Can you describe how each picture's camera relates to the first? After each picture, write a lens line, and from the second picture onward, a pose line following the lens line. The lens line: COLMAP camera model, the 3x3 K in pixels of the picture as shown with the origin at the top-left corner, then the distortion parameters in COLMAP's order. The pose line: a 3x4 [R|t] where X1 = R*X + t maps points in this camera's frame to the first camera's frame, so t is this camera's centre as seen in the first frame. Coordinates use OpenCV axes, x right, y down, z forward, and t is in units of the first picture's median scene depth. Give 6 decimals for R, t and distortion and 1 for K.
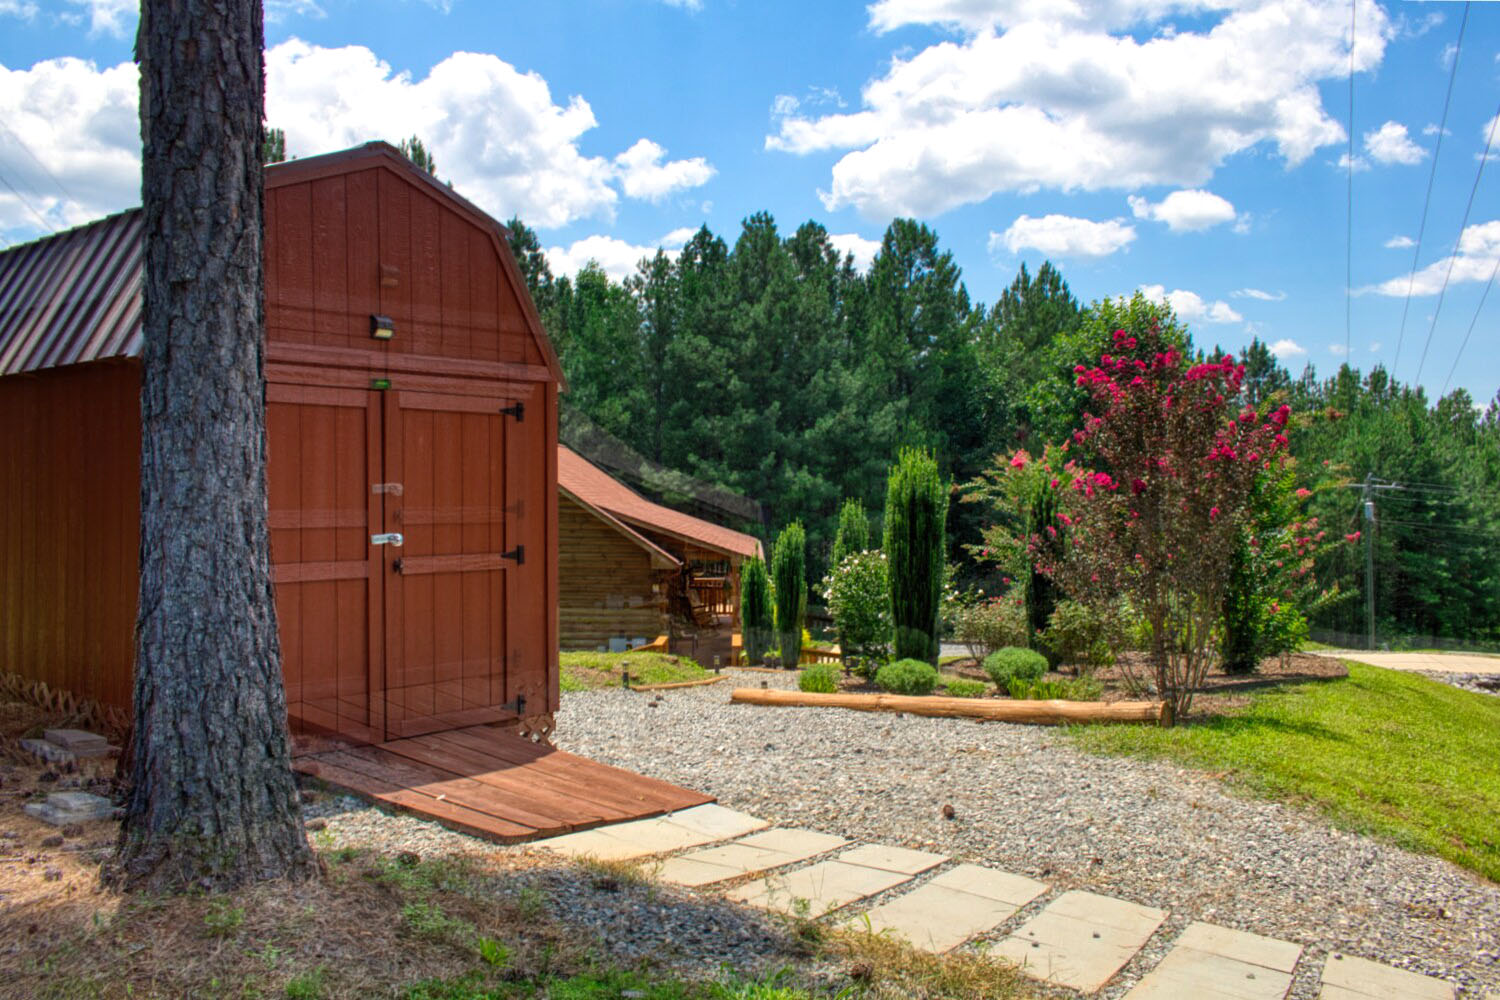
lens RADIAL K [[1286.4, 0, 750.0], [0, 1286.4, 500.0], [0, 0, 1]] dist [0.003193, 0.002016]
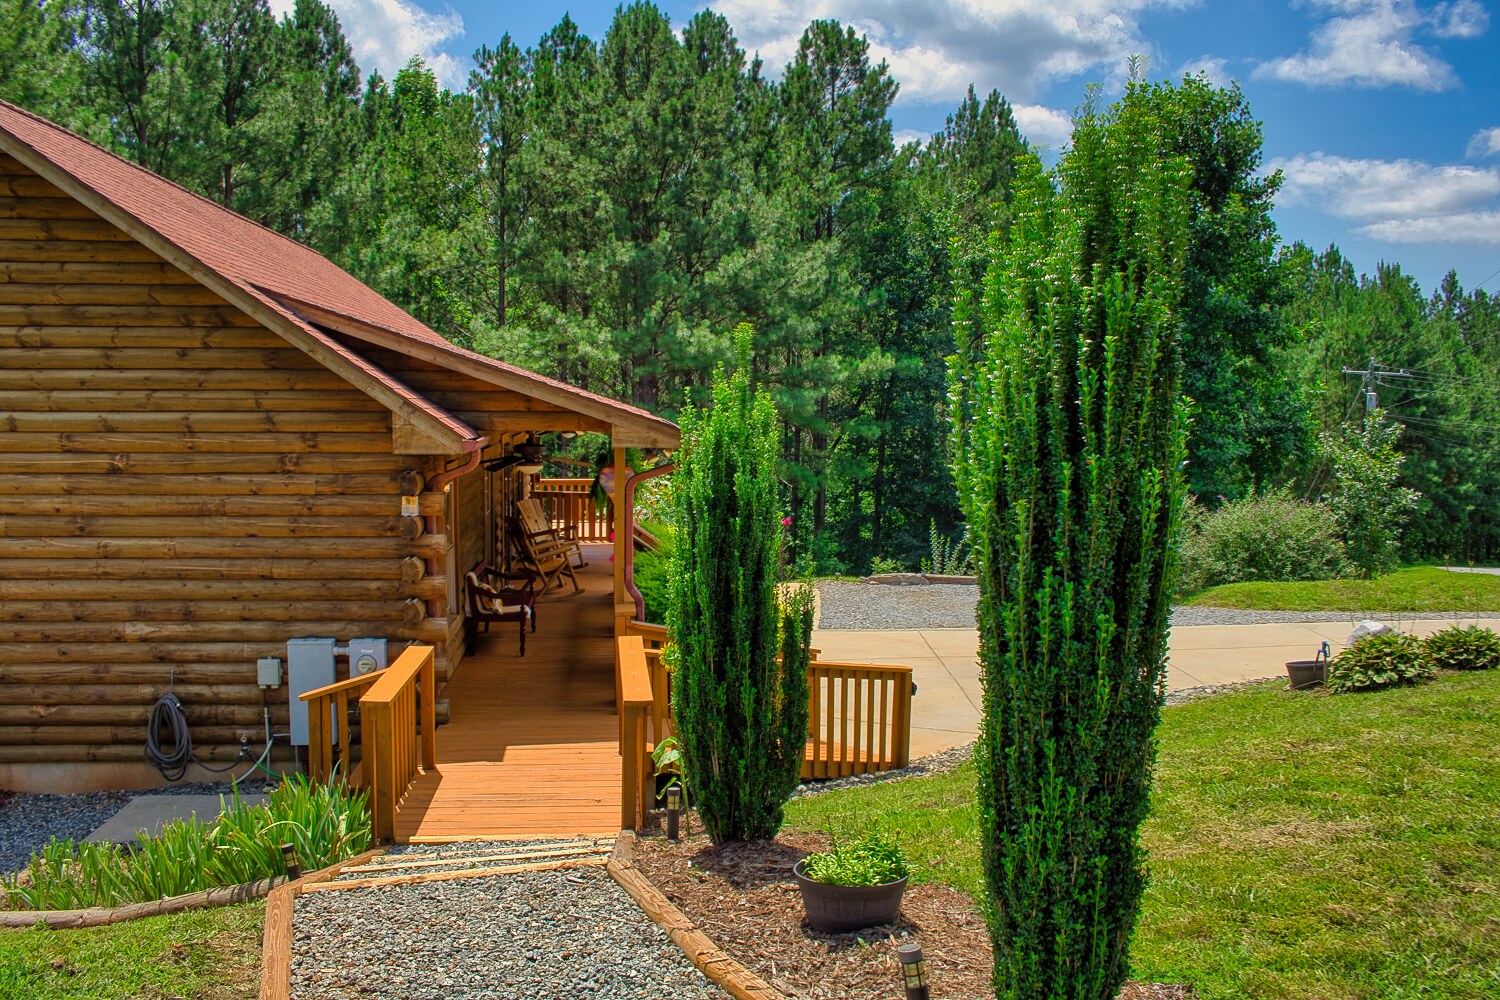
lens RADIAL K [[1270.5, 0, 750.0], [0, 1270.5, 500.0], [0, 0, 1]] dist [-0.164578, 0.109114]
pose [[0.994273, 0.001756, 0.106860, -0.005820], [-0.009953, 0.997041, 0.076222, 0.015490], [-0.106410, -0.076849, 0.991348, 0.256329]]
